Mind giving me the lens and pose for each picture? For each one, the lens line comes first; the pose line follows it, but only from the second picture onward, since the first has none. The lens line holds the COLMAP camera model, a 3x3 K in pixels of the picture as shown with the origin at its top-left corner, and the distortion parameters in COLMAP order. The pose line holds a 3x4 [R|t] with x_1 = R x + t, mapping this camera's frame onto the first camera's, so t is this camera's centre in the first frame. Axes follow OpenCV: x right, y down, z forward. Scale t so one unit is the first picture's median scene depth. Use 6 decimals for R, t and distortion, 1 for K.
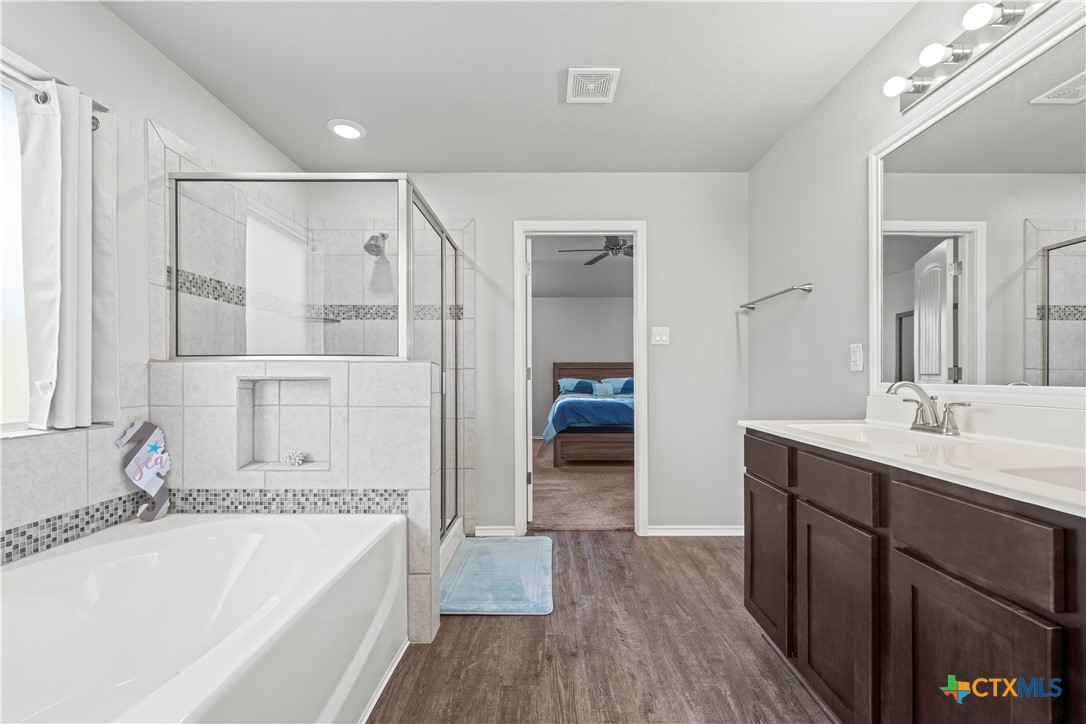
lens RADIAL K [[431.2, 0, 550.0], [0, 431.2, 372.1], [0, 0, 1]] dist [0.002223, -0.001143]
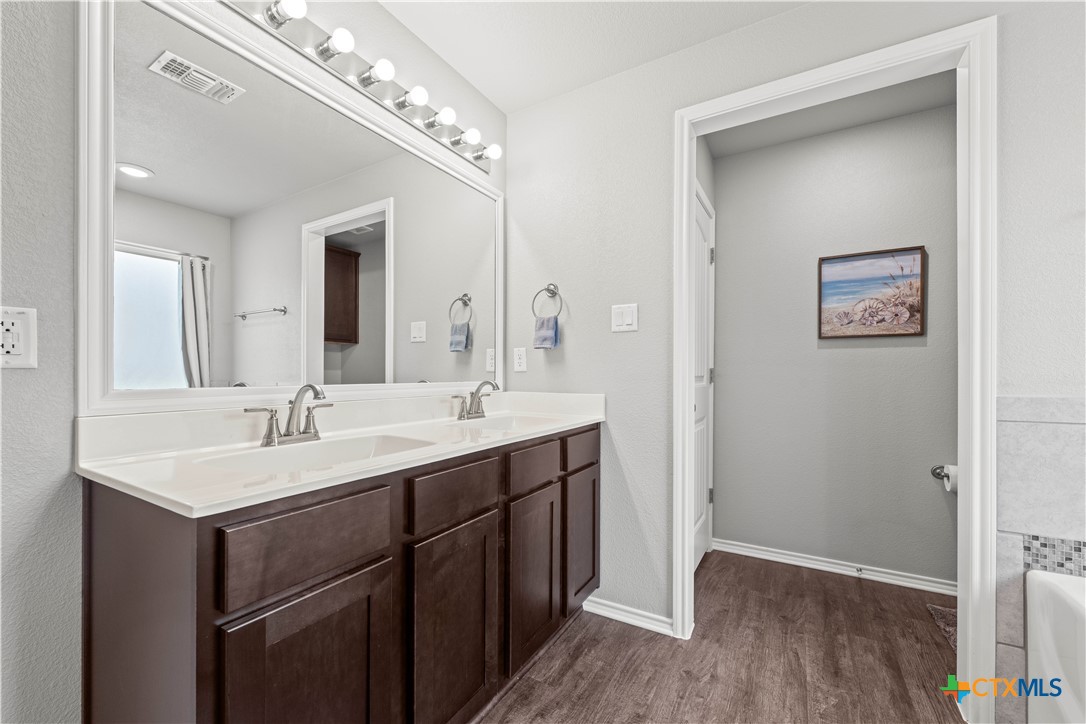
lens RADIAL K [[431.2, 0, 552.0], [0, 431.2, 373.1], [0, 0, 1]] dist [0.002223, -0.001143]
pose [[-0.868348, 0.000759, 0.495955, 0.007726], [-0.003264, 0.999968, -0.007245, 0.004279], [-0.495945, -0.007910, -0.868318, 1.093439]]
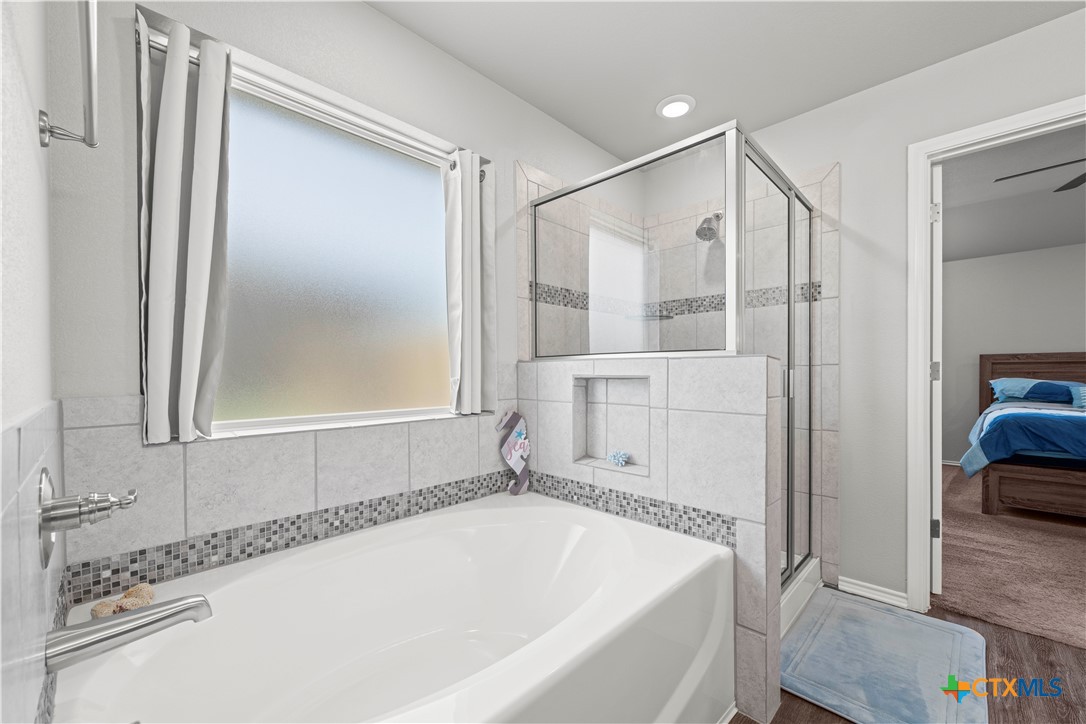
lens RADIAL K [[431.2, 0, 551.2], [0, 431.2, 377.2], [0, 0, 1]] dist [0.002223, -0.001143]
pose [[0.719360, 0.006027, -0.694611, -0.021568], [0.005232, 0.999887, 0.014093, 0.000730], [0.694618, -0.013772, 0.719247, 0.179745]]
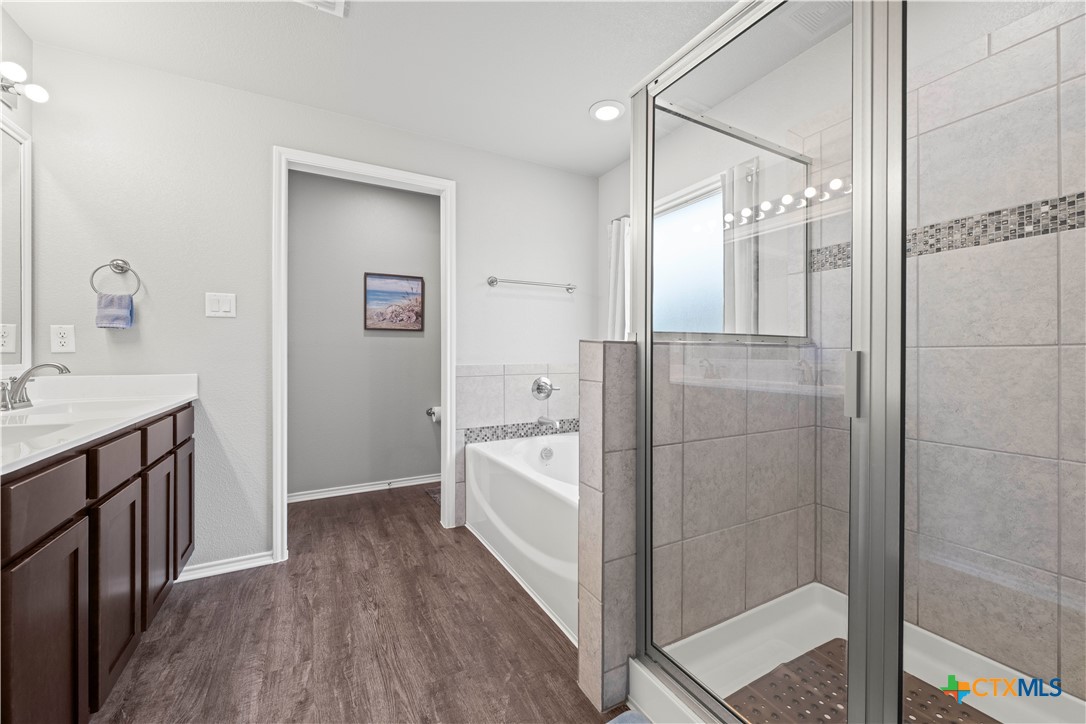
lens RADIAL K [[431.2, 0, 547.0], [0, 431.2, 356.3], [0, 0, 1]] dist [0.002223, -0.001143]
pose [[-0.876462, 0.003900, -0.481454, 0.152484], [0.003677, 0.999992, 0.001406, 0.003359], [0.481456, -0.000538, -0.876470, 1.532580]]
